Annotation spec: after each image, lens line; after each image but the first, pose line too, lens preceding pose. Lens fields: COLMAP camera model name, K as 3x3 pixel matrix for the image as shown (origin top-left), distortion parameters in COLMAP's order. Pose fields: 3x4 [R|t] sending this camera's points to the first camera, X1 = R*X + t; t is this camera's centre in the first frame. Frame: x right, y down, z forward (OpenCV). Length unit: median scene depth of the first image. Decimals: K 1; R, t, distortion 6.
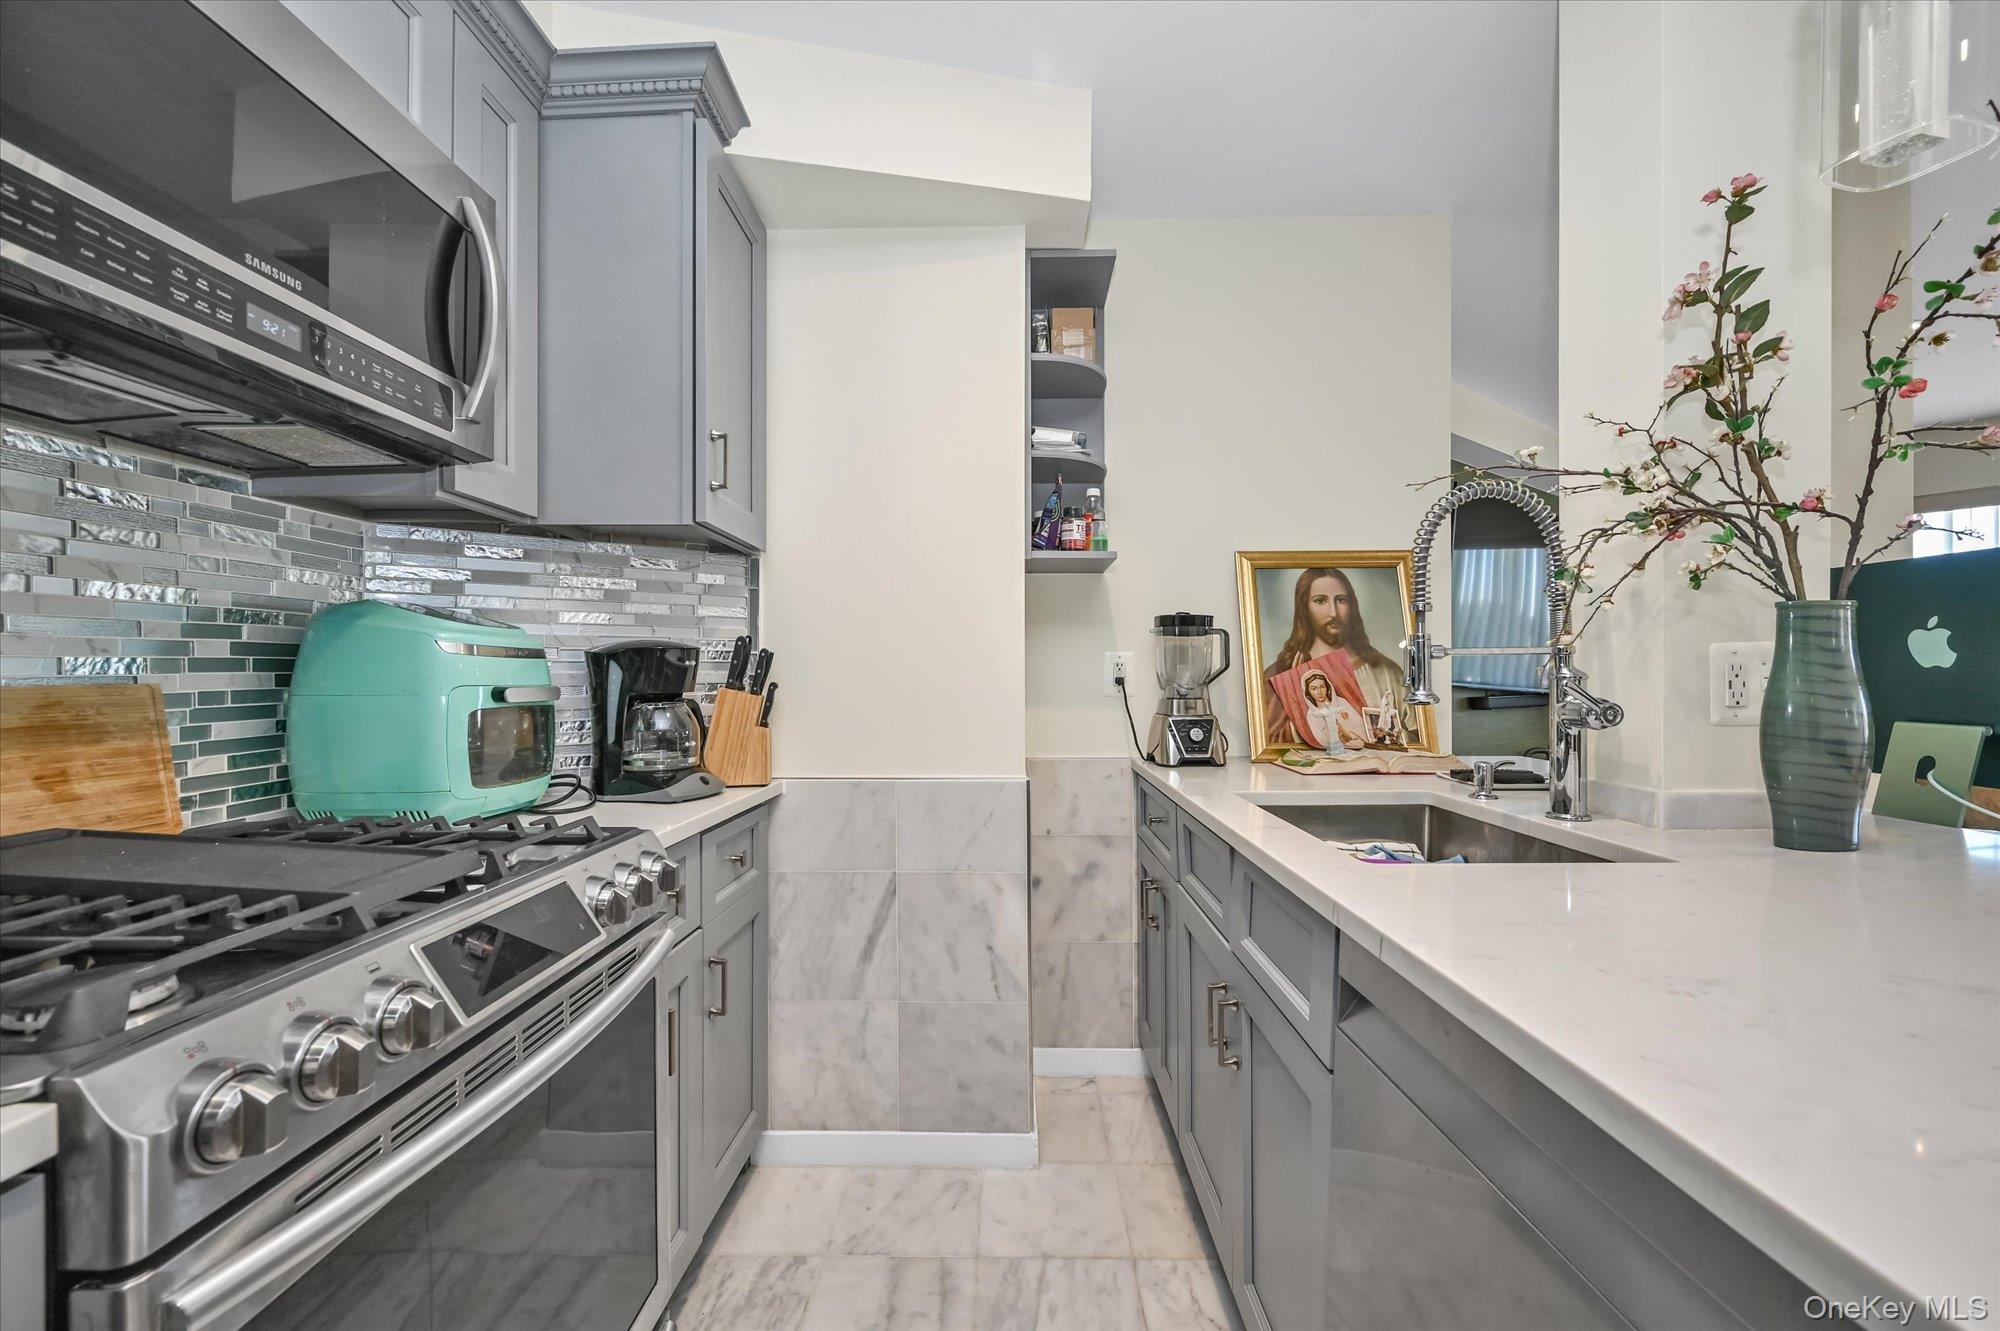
lens RADIAL K [[802.2, 0, 996.5], [0, 802.2, 670.4], [0, 0, 1]] dist [-0.000626, 0.000013]
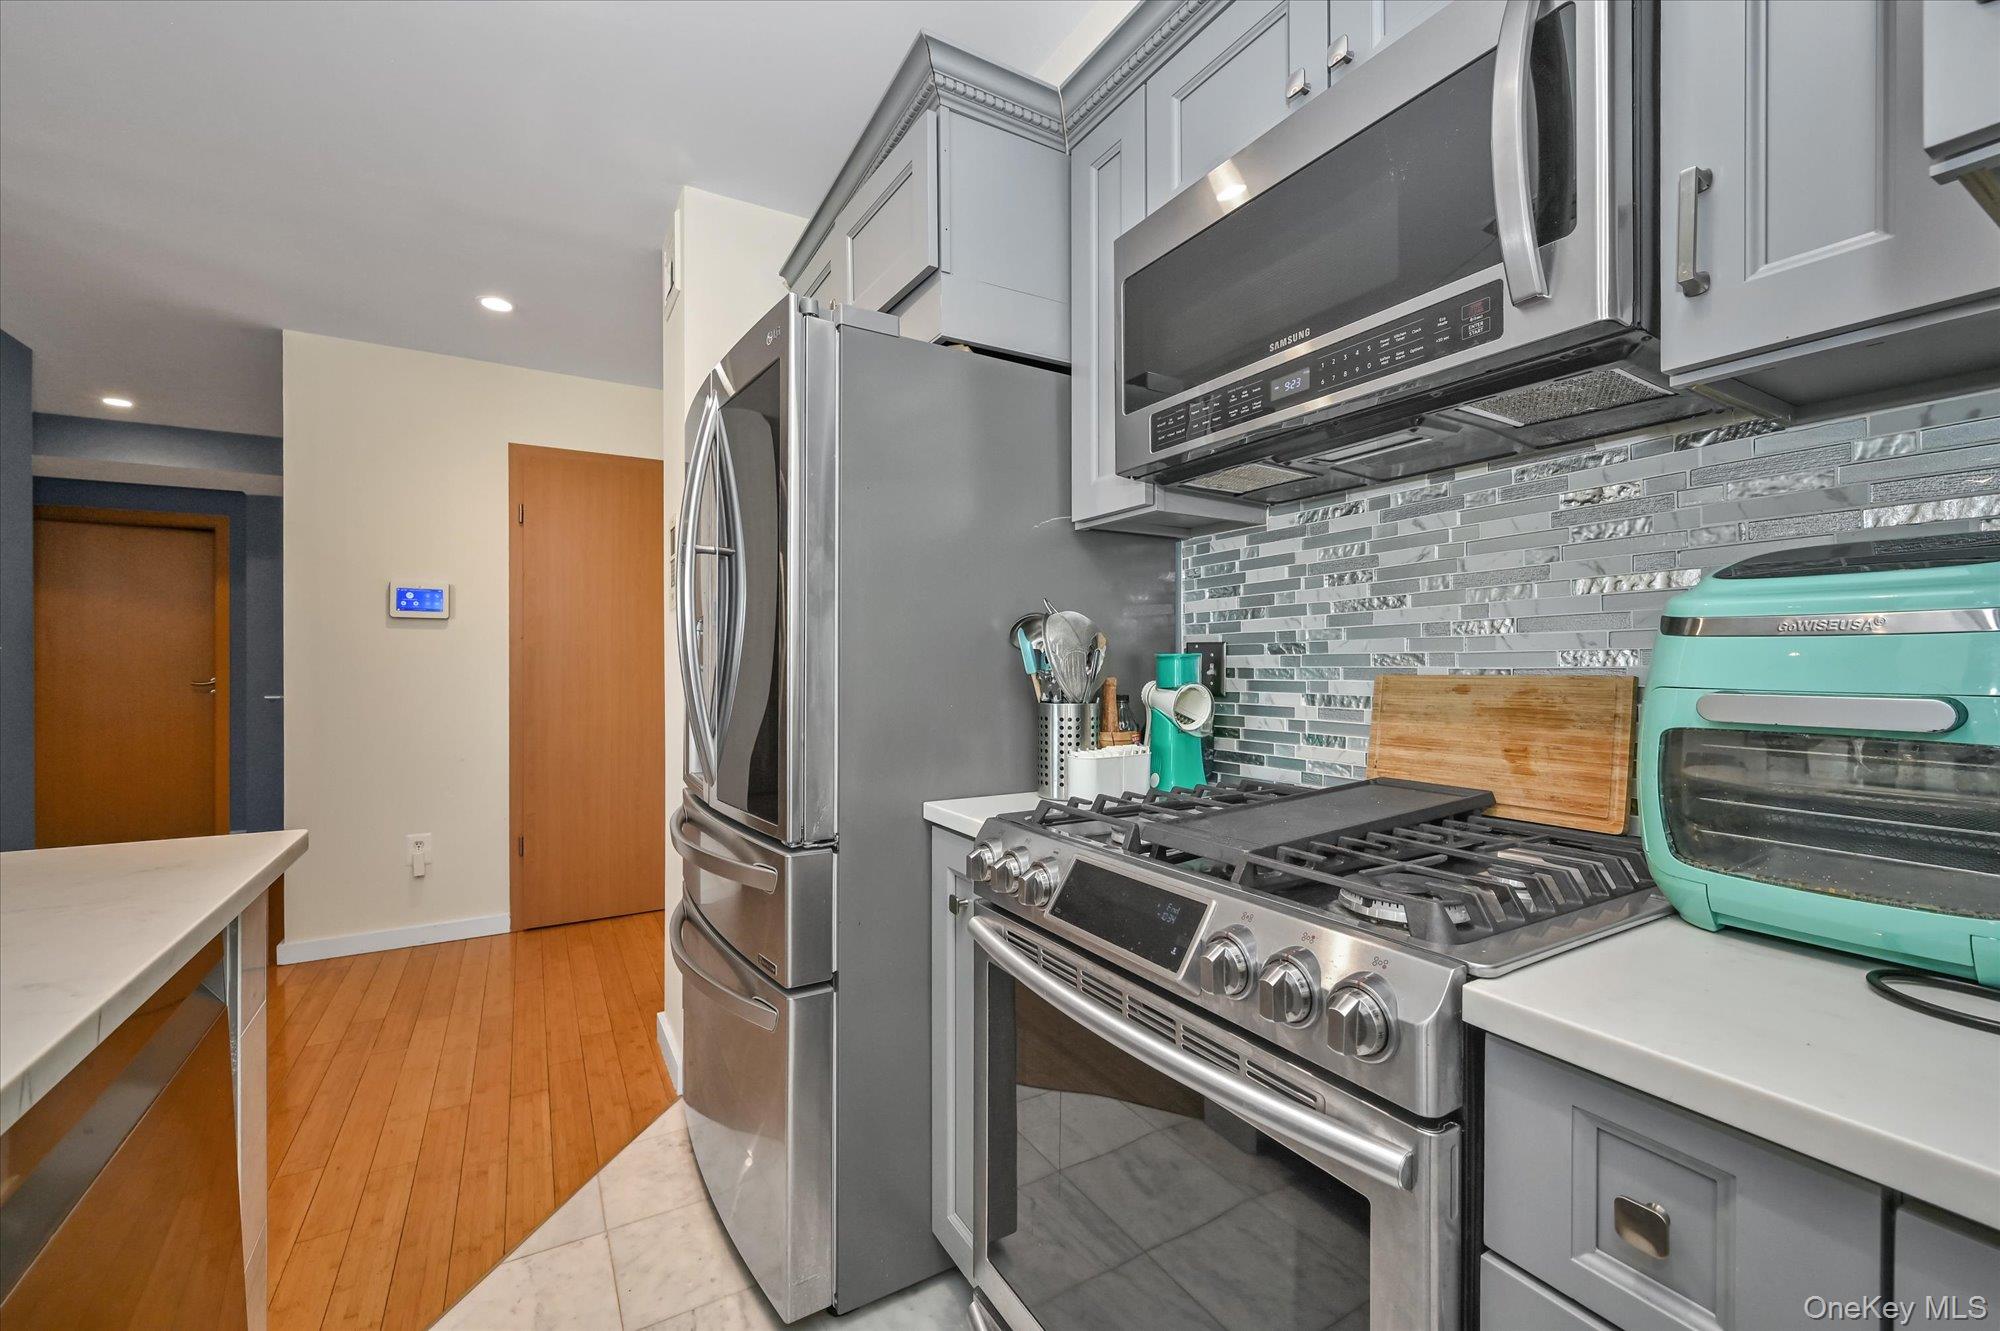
lens RADIAL K [[802.2, 0, 1006.9], [0, 802.2, 663.0], [0, 0, 1]] dist [-0.000626, 0.000013]
pose [[-0.842526, -0.001034, -0.538655, 0.110818], [0.000894, 0.999994, -0.003318, 0.003425], [0.538655, -0.003277, -0.842520, 1.556899]]
